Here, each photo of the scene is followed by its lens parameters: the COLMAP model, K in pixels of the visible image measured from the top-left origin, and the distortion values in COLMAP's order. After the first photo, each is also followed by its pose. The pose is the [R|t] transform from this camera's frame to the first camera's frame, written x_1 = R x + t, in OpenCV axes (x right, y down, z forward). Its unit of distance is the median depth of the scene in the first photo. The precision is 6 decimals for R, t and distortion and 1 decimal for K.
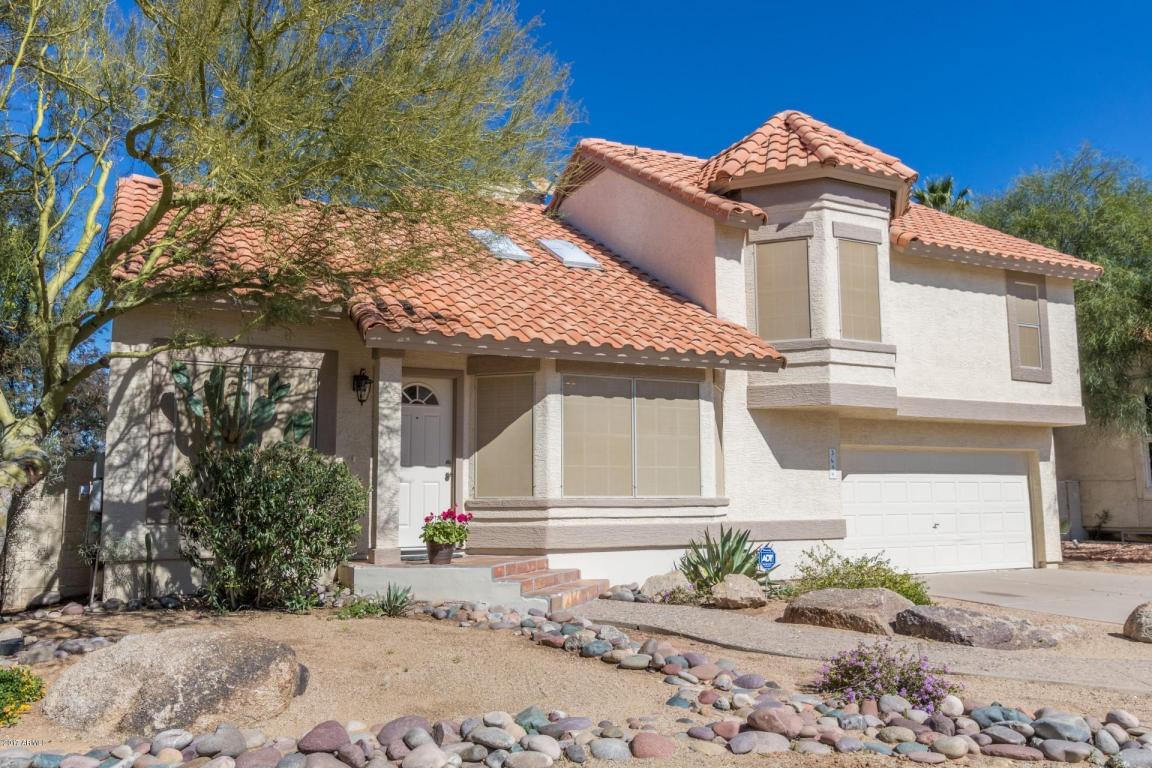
lens RADIAL K [[904.9, 0, 573.8], [0, 904.9, 394.5], [0, 0, 1]] dist [-0.001717, -0.002856]
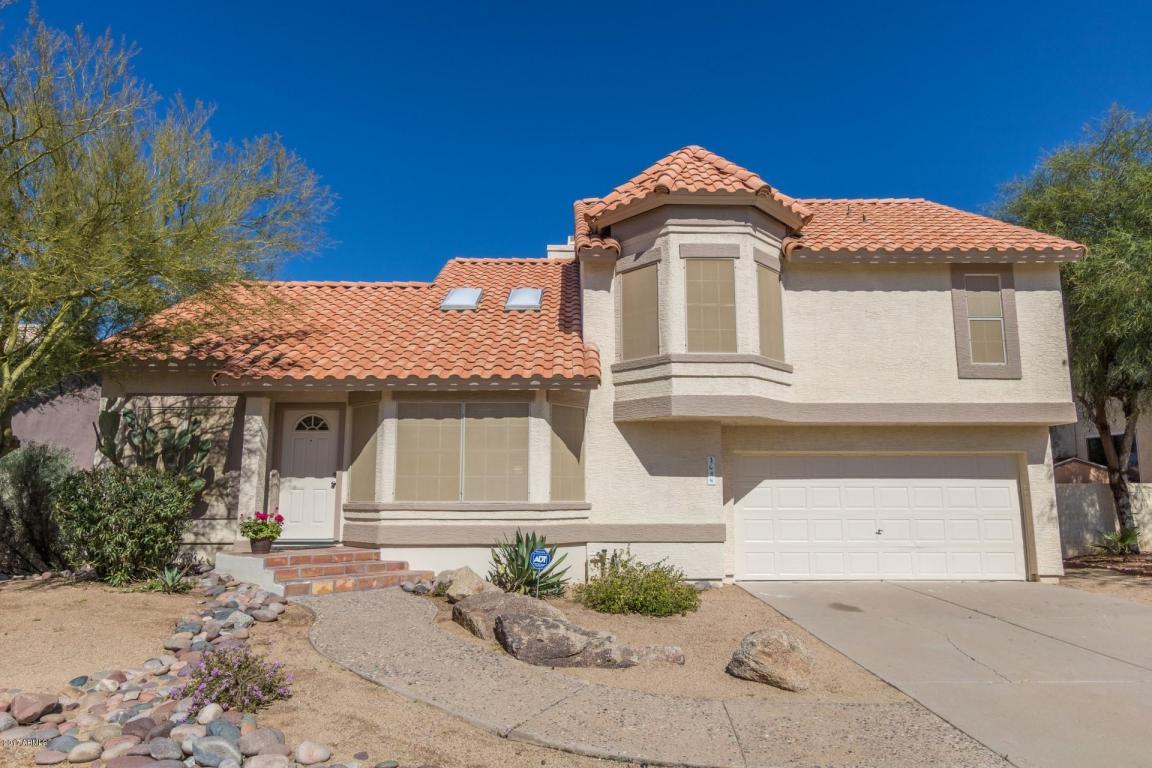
lens RADIAL K [[706.4, 0, 577.2], [0, 706.4, 396.6], [0, 0, 1]] dist [0.001123, 0.003888]
pose [[0.902913, -0.054214, -0.426390, 0.522843], [0.044461, 0.998472, -0.032804, 0.010837], [0.427517, 0.010661, 0.903945, 0.195561]]
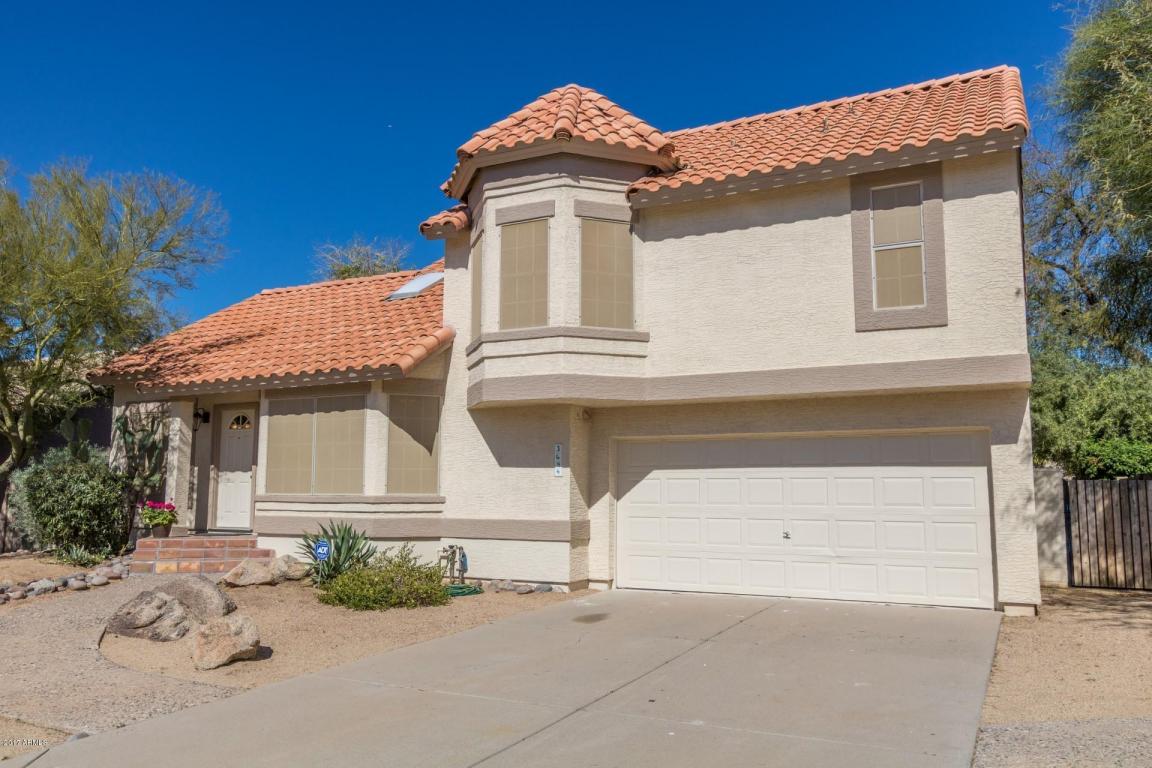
lens RADIAL K [[858.0, 0, 582.0], [0, 858.0, 396.8], [0, 0, 1]] dist [-0.005083, -0.002444]
pose [[0.604201, -0.078773, -0.792928, 1.047235], [0.085744, 0.995751, -0.033587, 0.045096], [0.792205, -0.047695, 0.608388, 0.508430]]
